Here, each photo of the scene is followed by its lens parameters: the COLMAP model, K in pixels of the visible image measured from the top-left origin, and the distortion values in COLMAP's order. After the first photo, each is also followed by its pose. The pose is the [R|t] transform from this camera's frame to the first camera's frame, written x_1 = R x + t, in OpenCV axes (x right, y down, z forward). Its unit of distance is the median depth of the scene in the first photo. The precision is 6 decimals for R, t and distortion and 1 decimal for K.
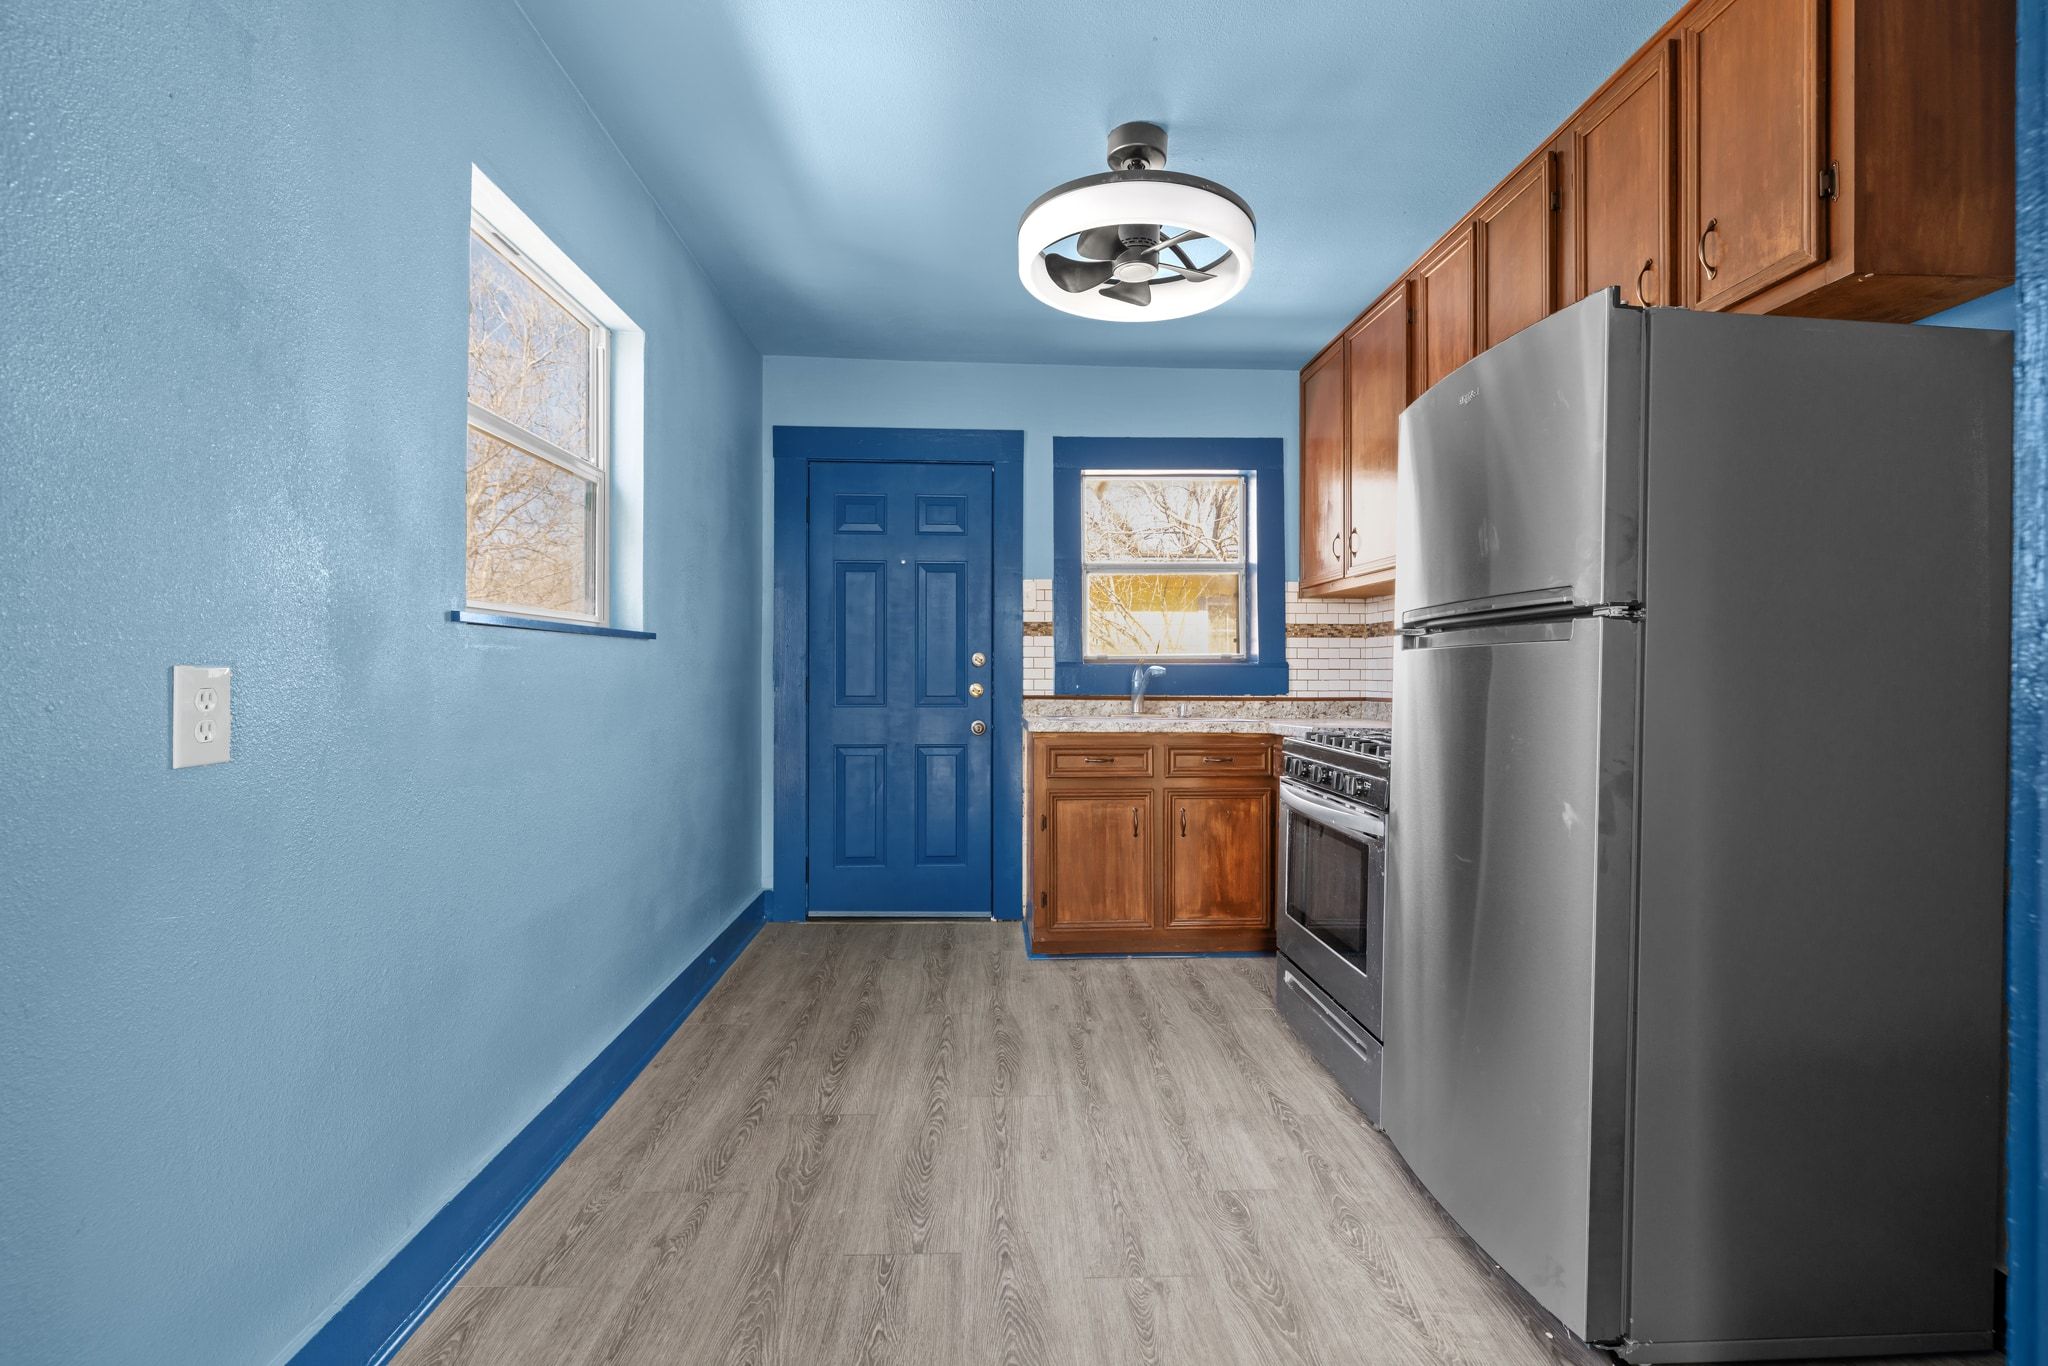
lens RADIAL K [[938.7, 0, 1032.0], [0, 938.7, 669.0], [0, 0, 1]] dist [-0.000023, 0.000074]
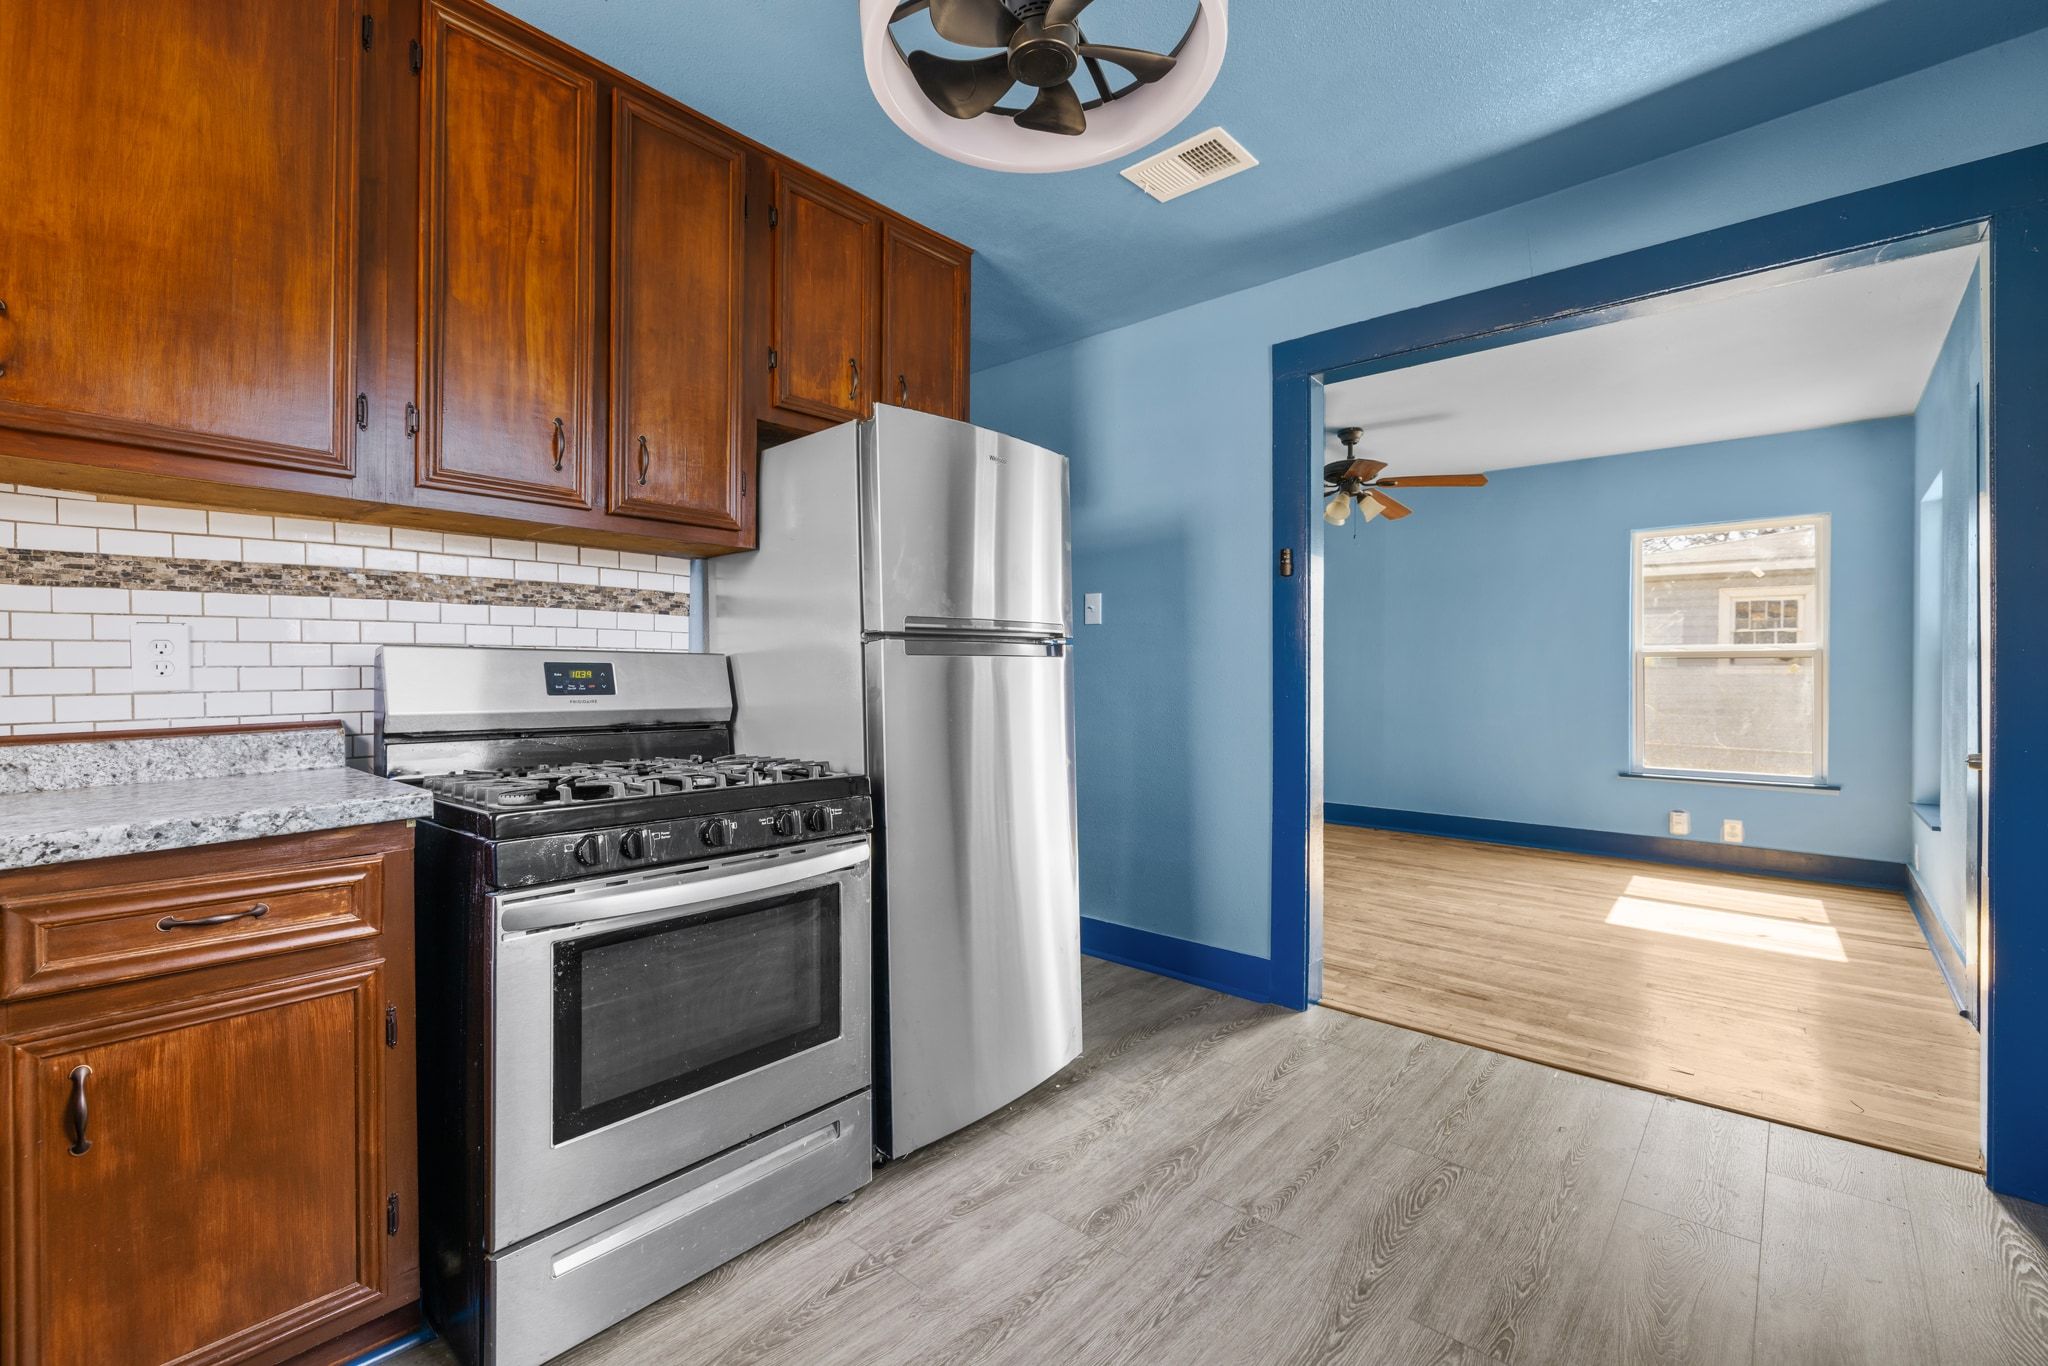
lens RADIAL K [[870.0, 0, 1017.0], [0, 870.0, 673.4], [0, 0, 1]] dist [-0.001367, -0.000519]
pose [[-0.712328, -0.006908, 0.701813, -0.203958], [-0.007457, 0.999970, 0.002274, -0.002122], [-0.701807, -0.003614, -0.712358, 0.971521]]
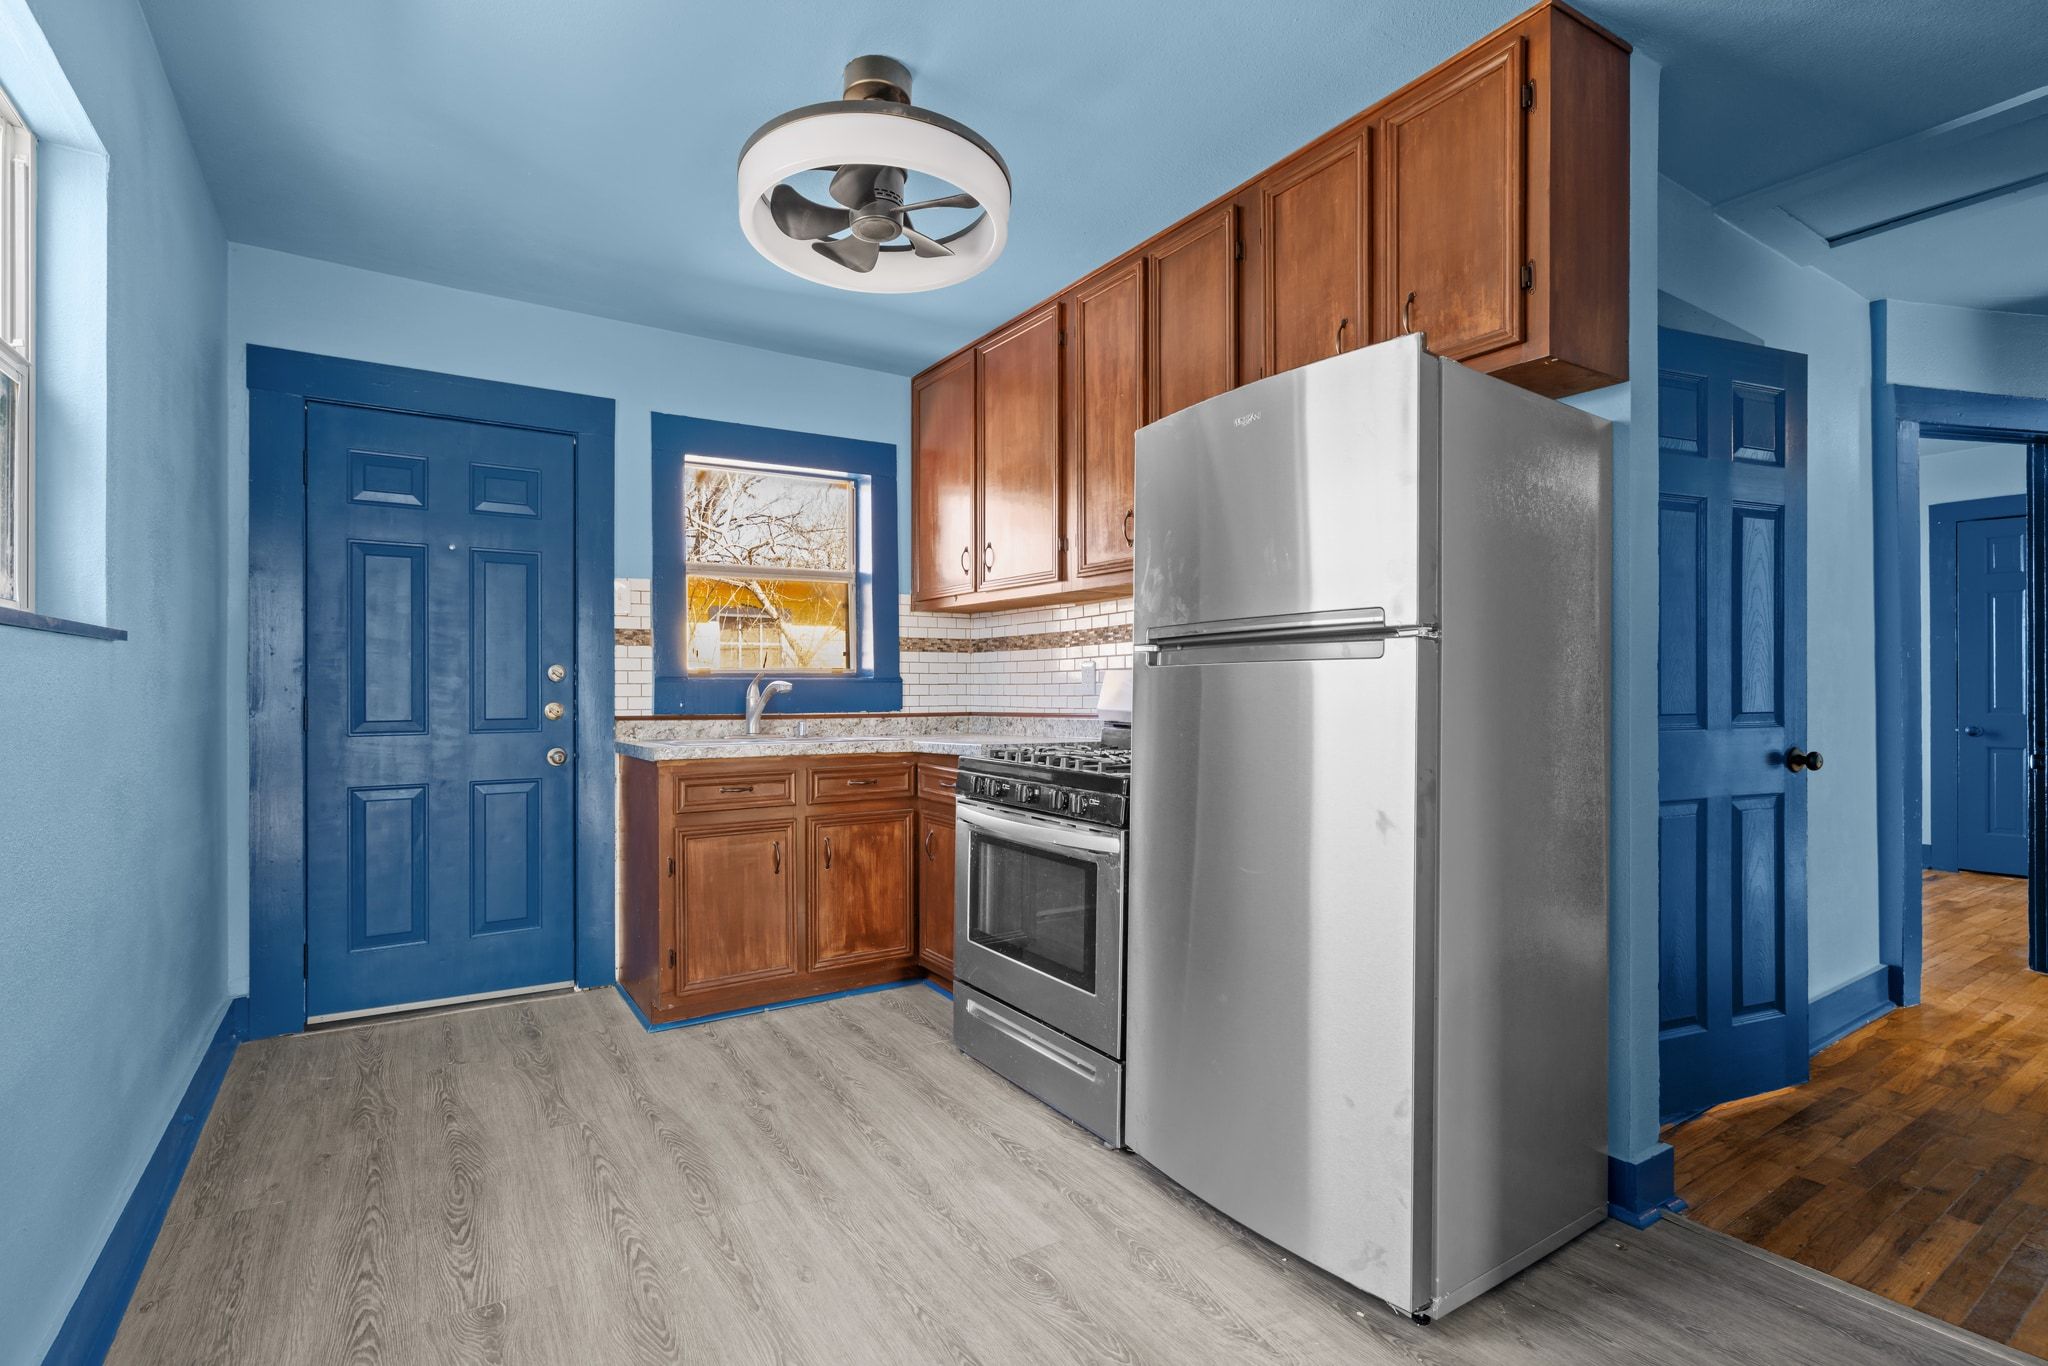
lens RADIAL K [[951.7, 0, 968.2], [0, 951.7, 685.2], [0, 0, 1]] dist [-0.001546, 0.000140]
pose [[0.879879, -0.002945, 0.475188, -0.158666], [0.001789, 0.999994, 0.002885, -0.001792], [-0.475194, -0.001688, 0.879880, 0.122714]]
